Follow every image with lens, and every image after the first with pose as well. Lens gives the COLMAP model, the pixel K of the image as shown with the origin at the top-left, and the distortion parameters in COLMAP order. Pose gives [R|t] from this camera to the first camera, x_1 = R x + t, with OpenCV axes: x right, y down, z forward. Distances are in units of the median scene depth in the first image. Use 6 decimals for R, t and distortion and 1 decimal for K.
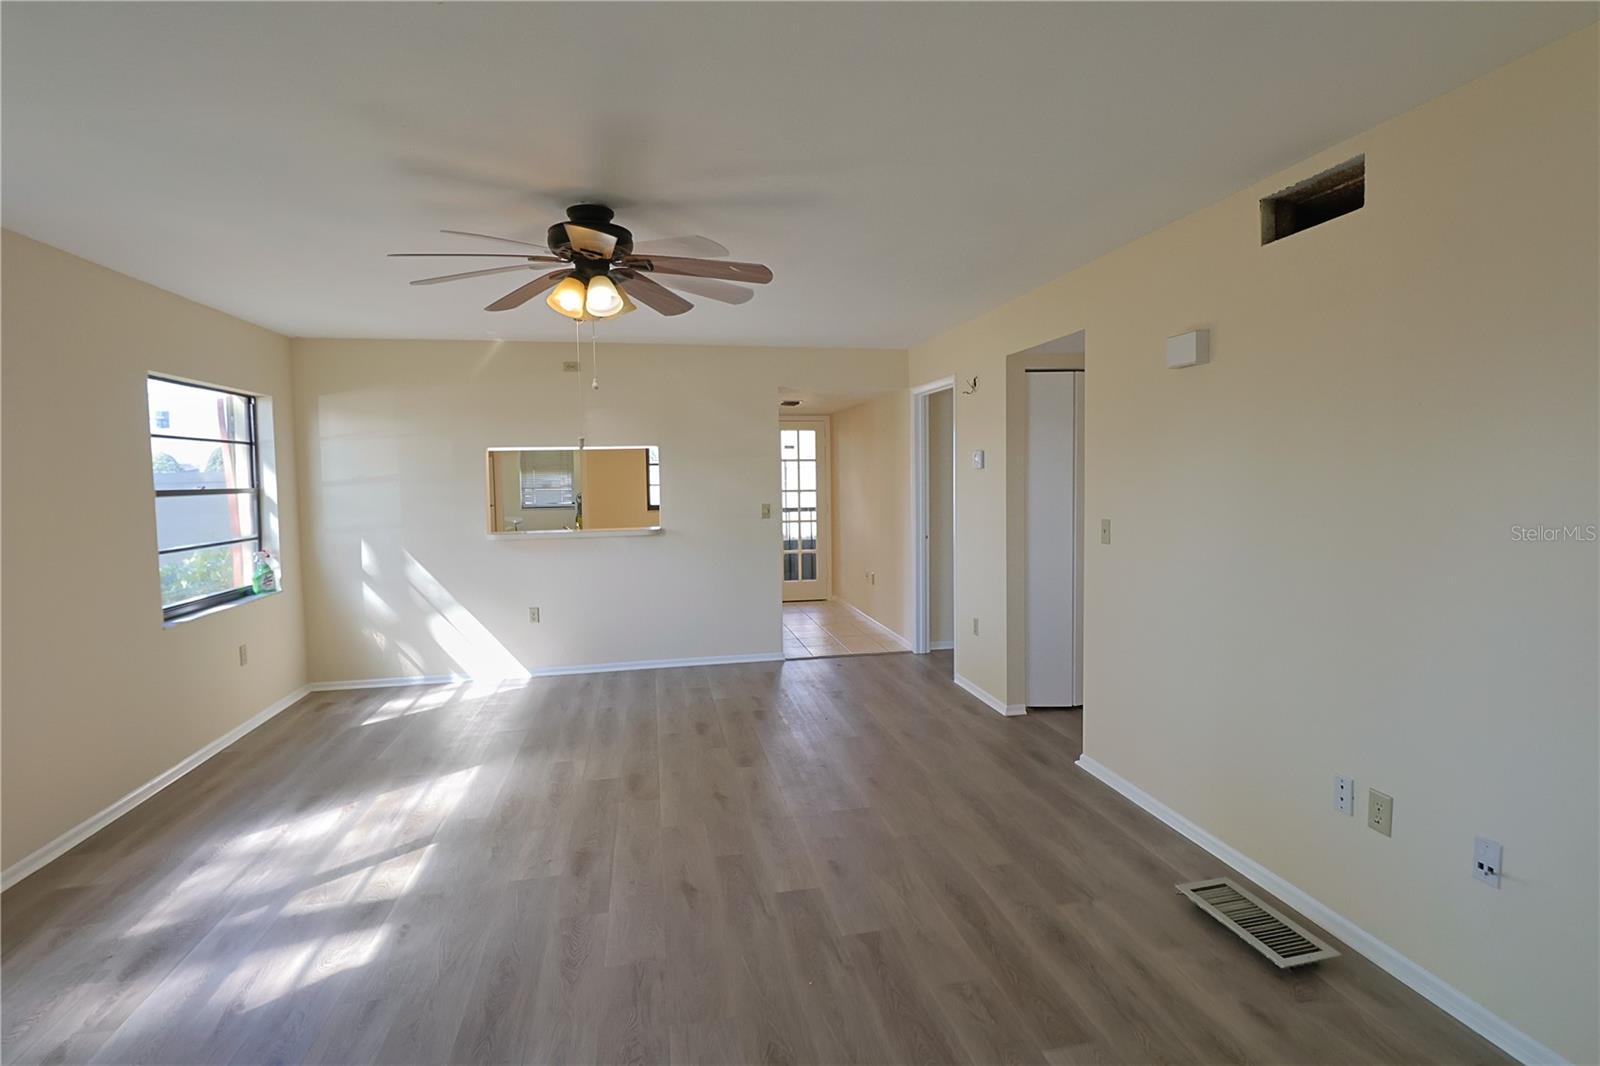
lens RADIAL K [[790.0, 0, 814.4], [0, 790.0, 517.8], [0, 0, 1]] dist [-0.000586, -0.011929]
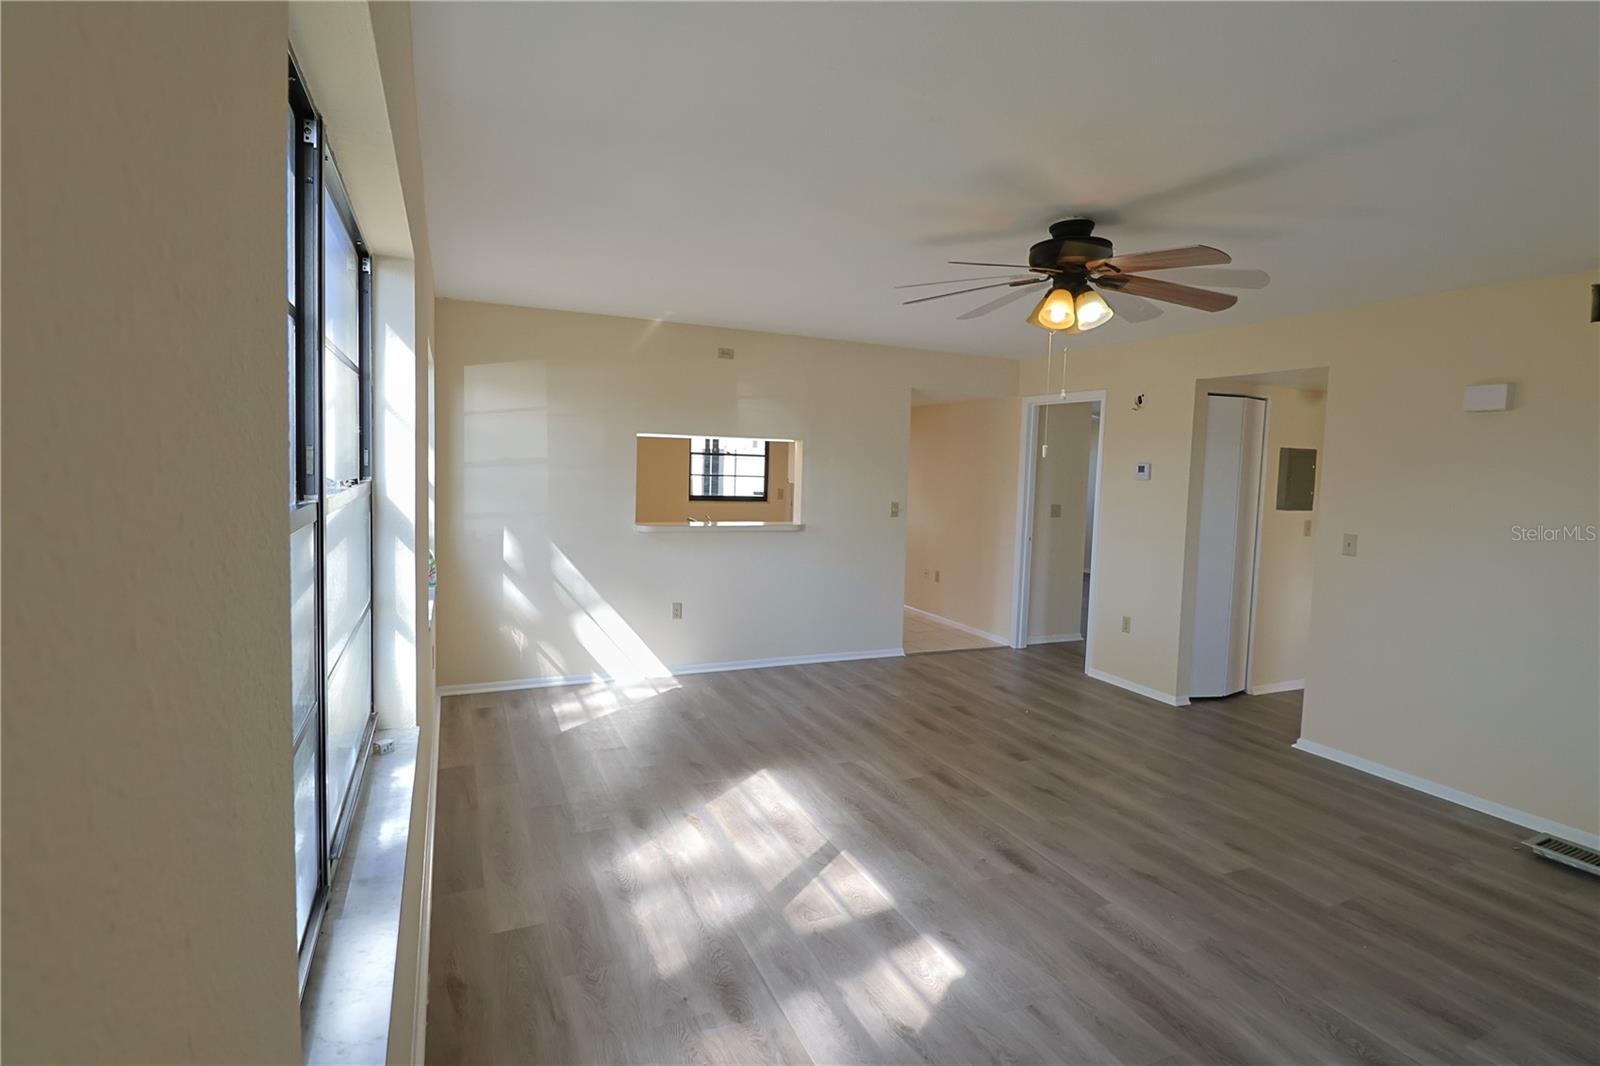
lens RADIAL K [[790.0, 0, 817.6], [0, 790.0, 522.0], [0, 0, 1]] dist [-0.000586, -0.011929]
pose [[0.975013, 0.030161, 0.220091, -0.666268], [-0.034152, 0.999314, 0.014350, -0.006406], [-0.219507, -0.021508, 0.975374, 0.055061]]
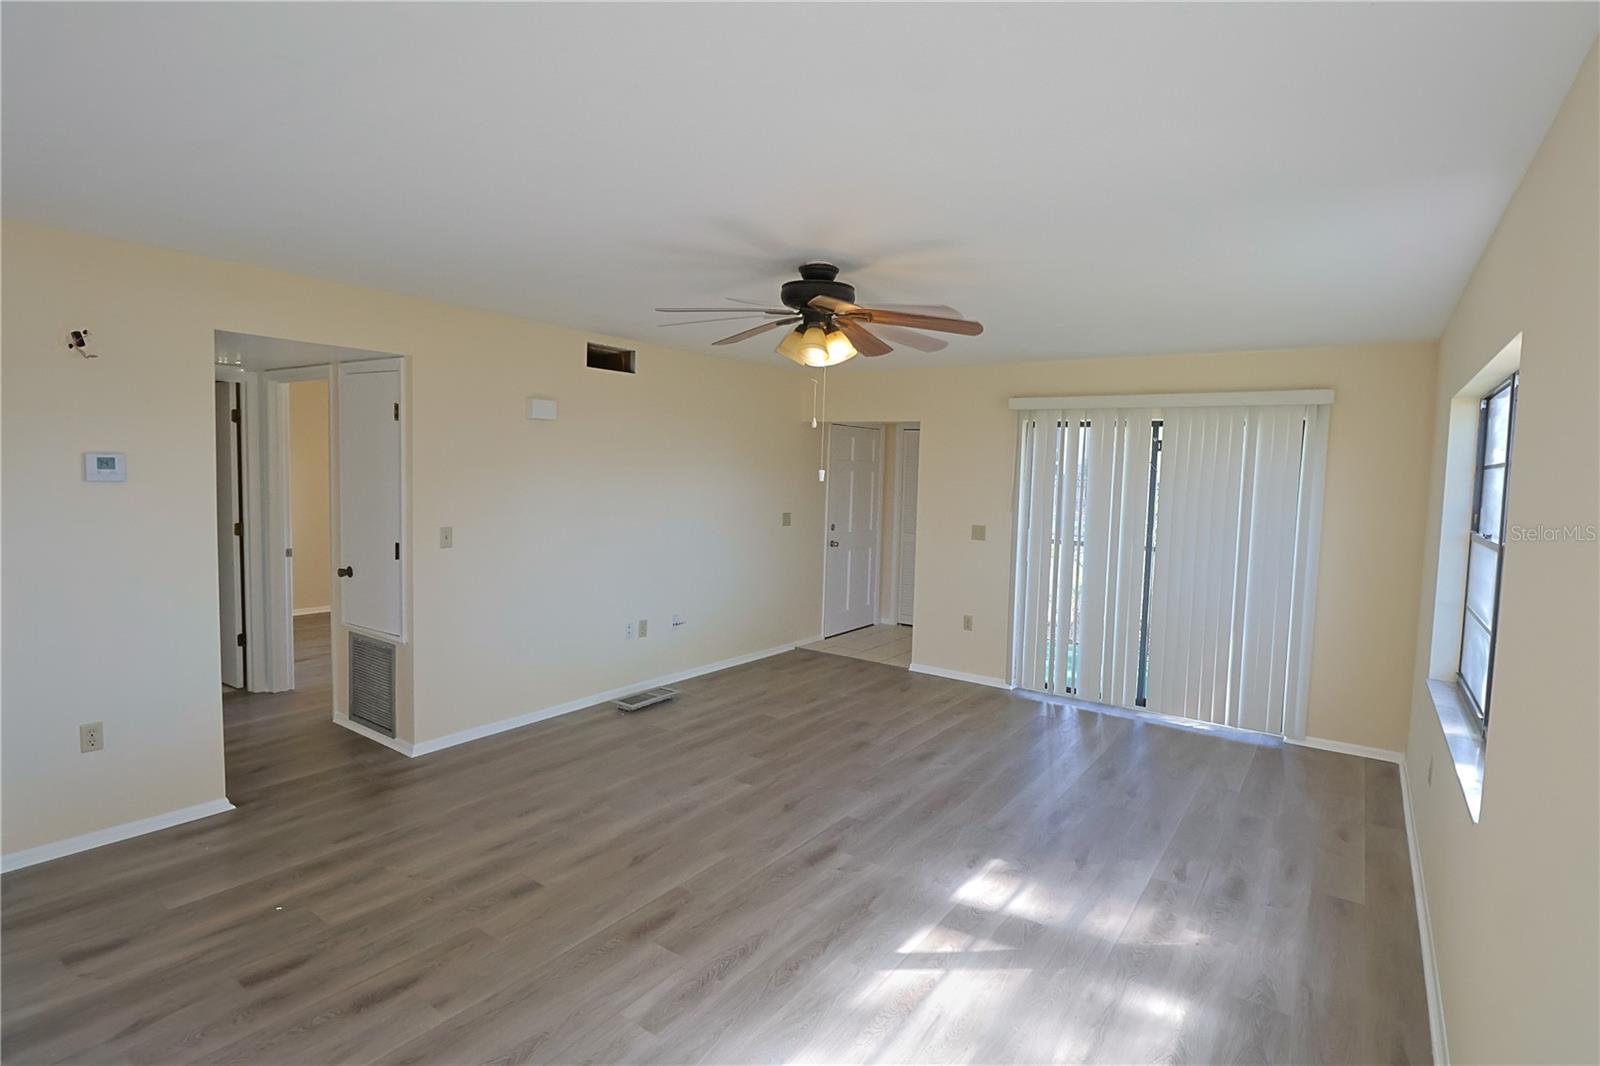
lens RADIAL K [[790.0, 0, 818.4], [0, 790.0, 514.0], [0, 0, 1]] dist [-0.000586, -0.011929]
pose [[-0.684497, -0.050390, 0.727272, -0.908916], [0.020661, 0.995867, 0.088447, -0.115681], [-0.728722, 0.075568, -0.680627, 1.456344]]
